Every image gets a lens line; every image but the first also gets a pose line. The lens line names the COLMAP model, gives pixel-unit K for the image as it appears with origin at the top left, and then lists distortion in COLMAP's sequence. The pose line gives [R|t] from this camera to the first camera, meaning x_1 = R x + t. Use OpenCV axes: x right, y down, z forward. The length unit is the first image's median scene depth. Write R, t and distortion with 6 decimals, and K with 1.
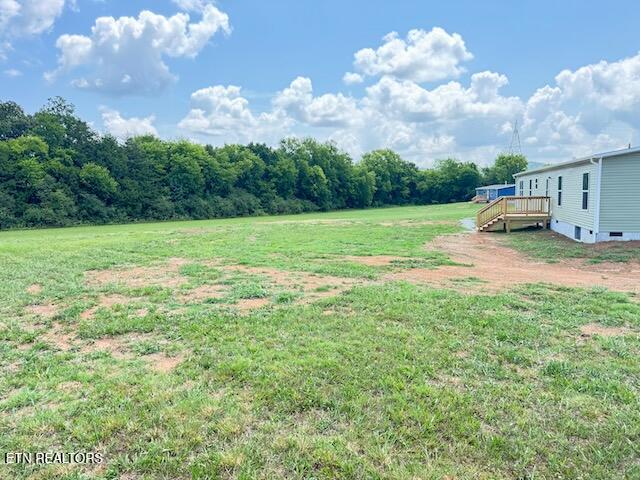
lens RADIAL K [[446.6, 0, 321.4], [0, 446.6, 246.7], [0, 0, 1]] dist [0.045041, -0.048582]
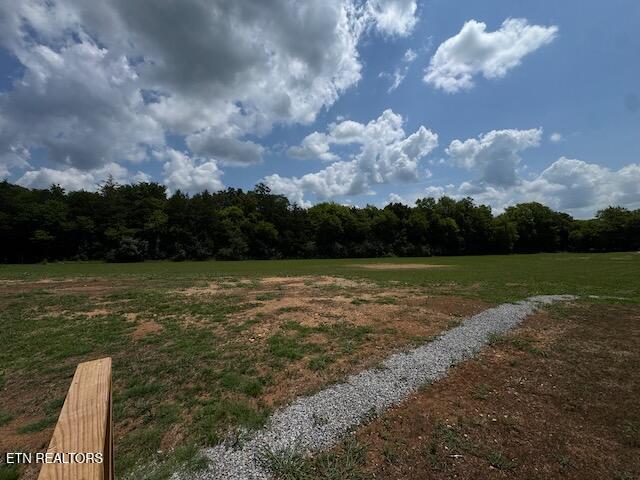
lens RADIAL K [[254.1, 0, 319.9], [0, 254.1, 235.0], [0, 0, 1]] dist [-0.005098, 0.000593]
pose [[0.818210, 0.001893, -0.574916, 0.114816], [-0.076382, 0.991488, -0.105440, -0.039381], [0.569823, 0.130185, 0.811390, 0.275065]]
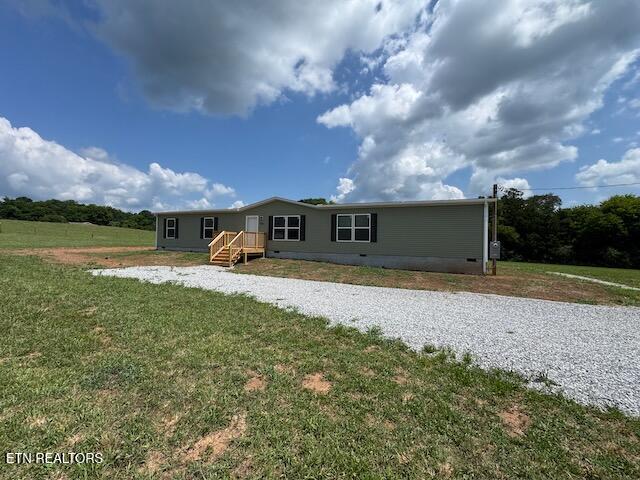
lens RADIAL K [[254.1, 0, 320.7], [0, 254.1, 240.0], [0, 0, 1]] dist [-0.005098, 0.000593]
pose [[-0.112665, 0.001942, -0.993631, 0.362718], [-0.139032, 0.990130, 0.017700, -0.034144], [0.983858, 0.140141, -0.111283, 0.302941]]
